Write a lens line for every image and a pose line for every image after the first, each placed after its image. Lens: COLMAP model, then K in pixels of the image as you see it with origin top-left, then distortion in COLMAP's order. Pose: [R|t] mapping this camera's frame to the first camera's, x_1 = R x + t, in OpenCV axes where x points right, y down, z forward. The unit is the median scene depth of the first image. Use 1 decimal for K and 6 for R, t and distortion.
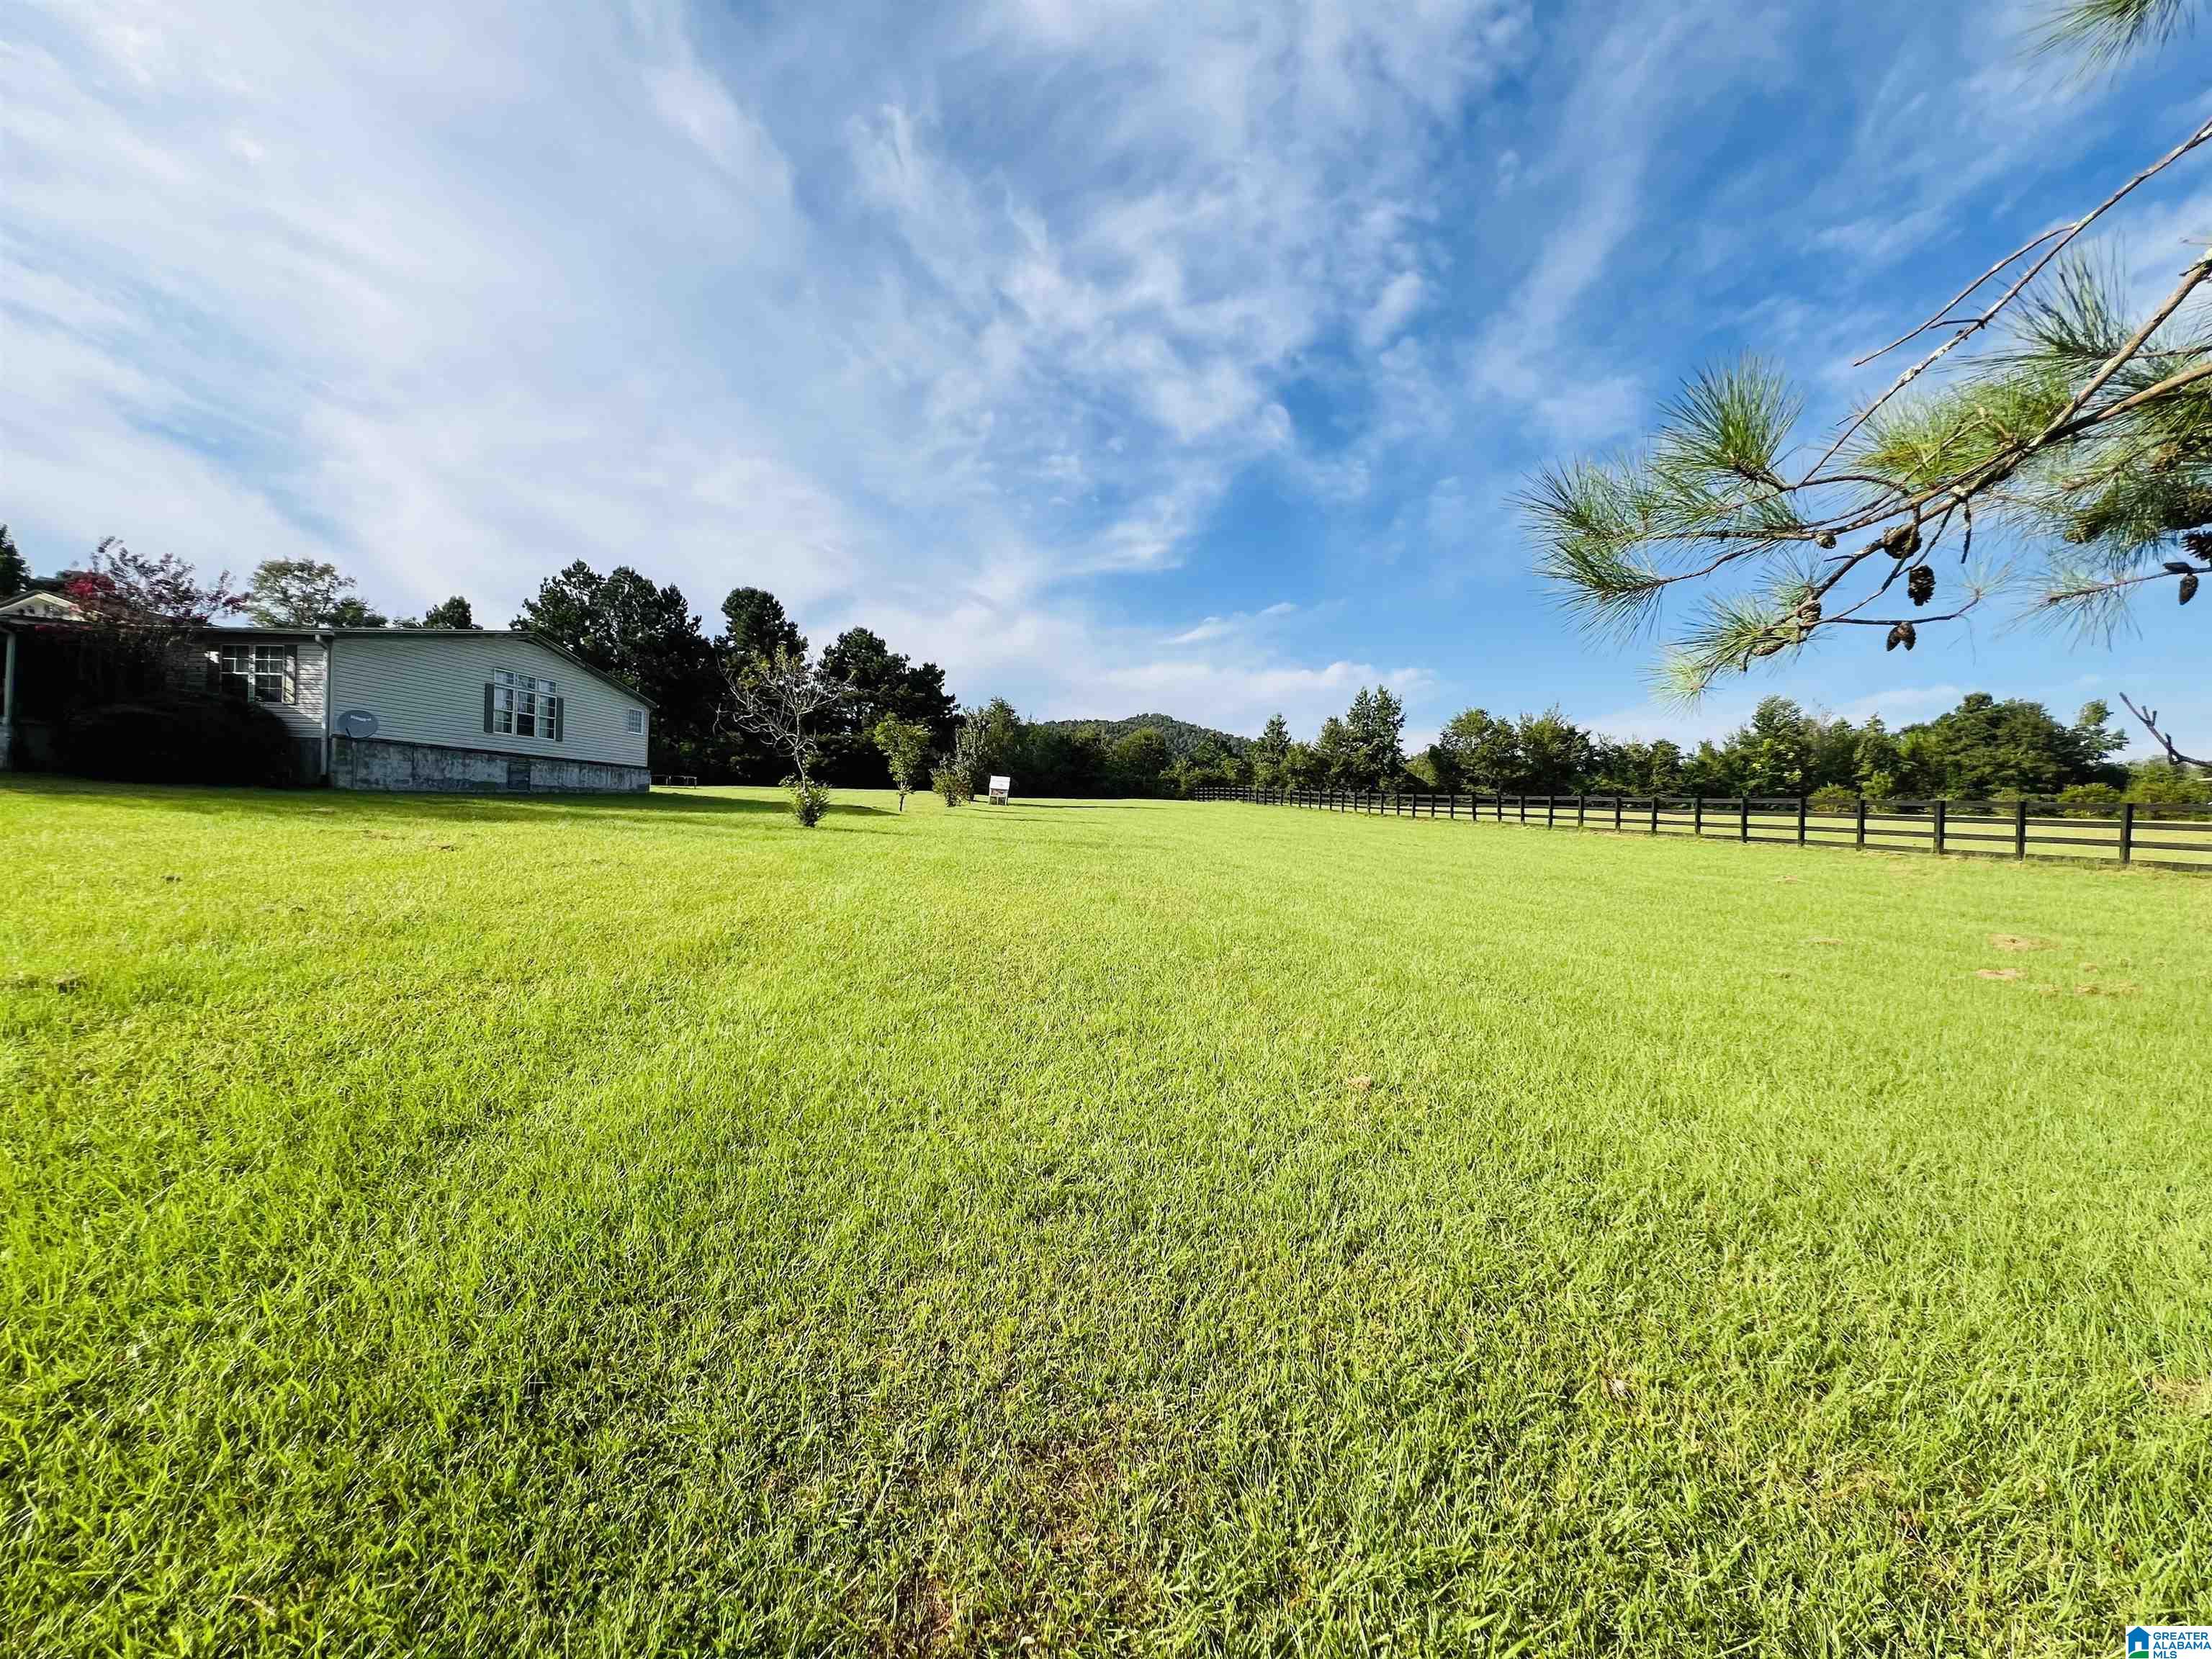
lens RADIAL K [[876.0, 0, 1126.0], [0, 876.0, 817.1], [0, 0, 1]] dist [0.000271, -0.000571]
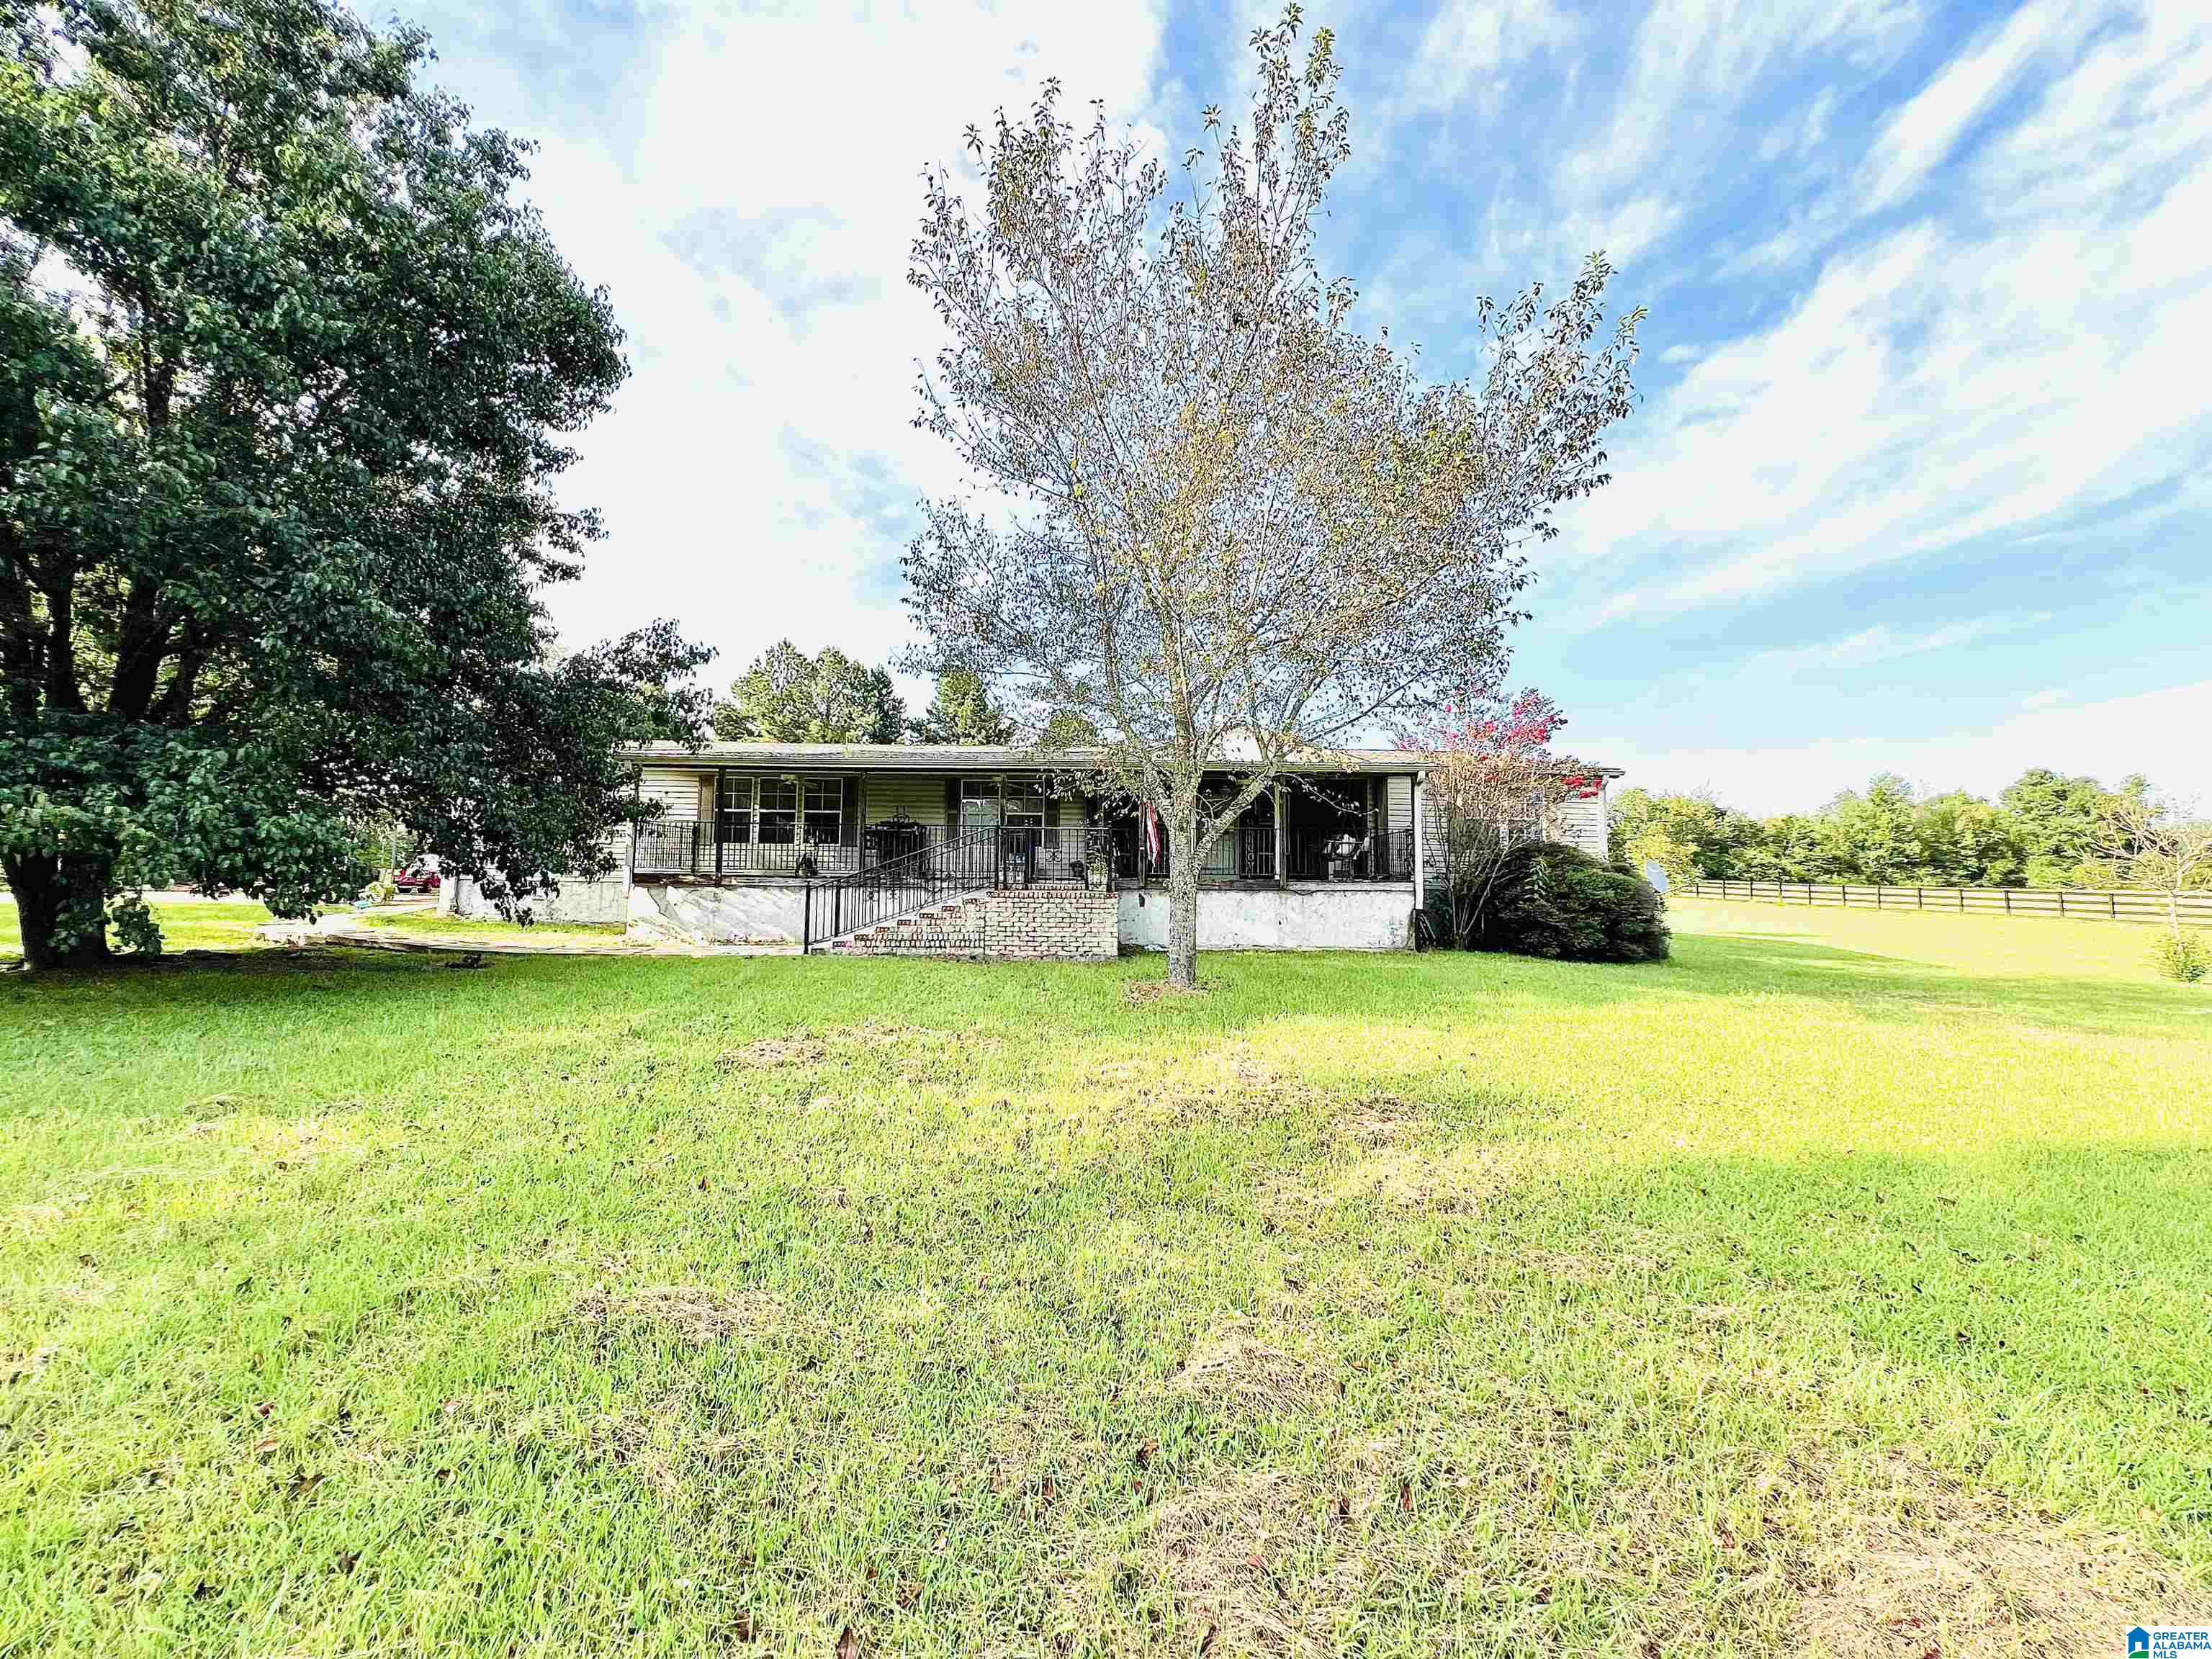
lens RADIAL K [[876.0, 0, 1097.3], [0, 876.0, 831.1], [0, 0, 1]] dist [0.000271, -0.000571]
pose [[0.995714, -0.012442, 0.091643, -0.130192], [0.018080, 0.997977, -0.060954, -0.007505], [-0.090699, 0.062350, 0.993925, 0.010242]]
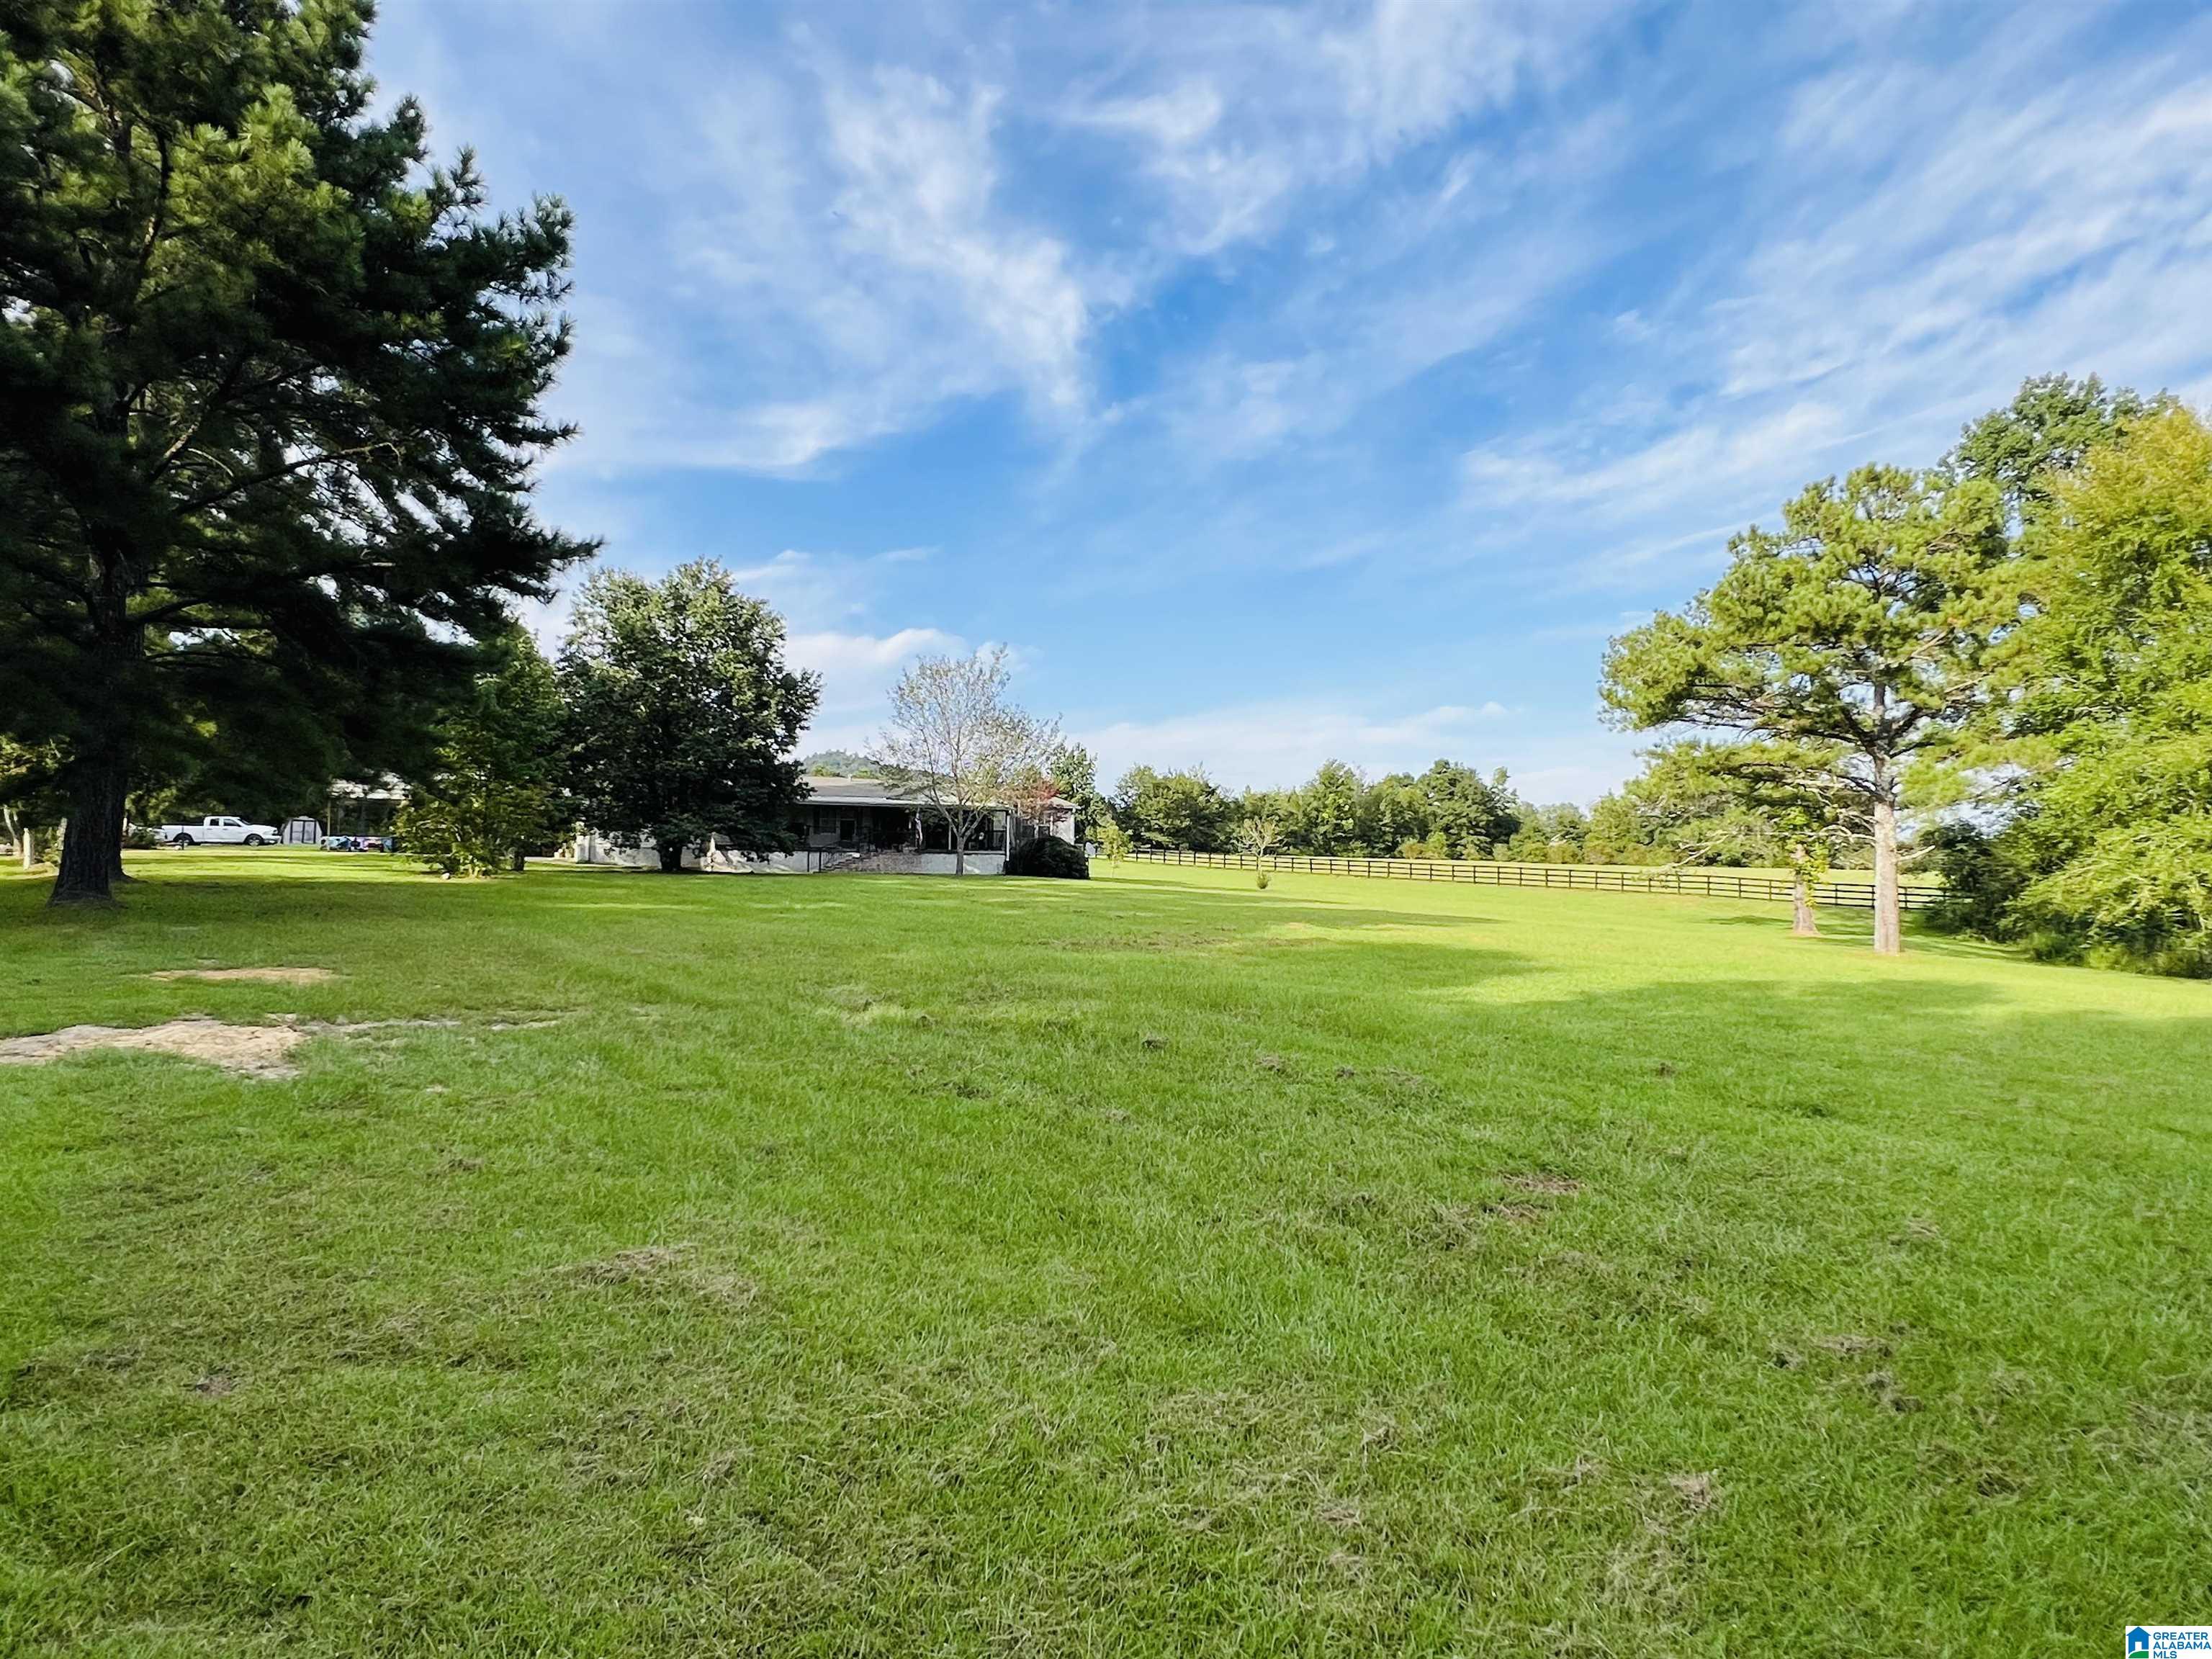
lens RADIAL K [[1288.2, 0, 1108.7], [0, 1288.2, 833.8], [0, 0, 1]] dist [-0.000636, -0.000006]
pose [[0.834057, -0.004544, 0.551660, -0.220610], [0.010853, 0.999908, -0.008173, -0.008330], [-0.551572, 0.012804, 0.834029, -0.144602]]
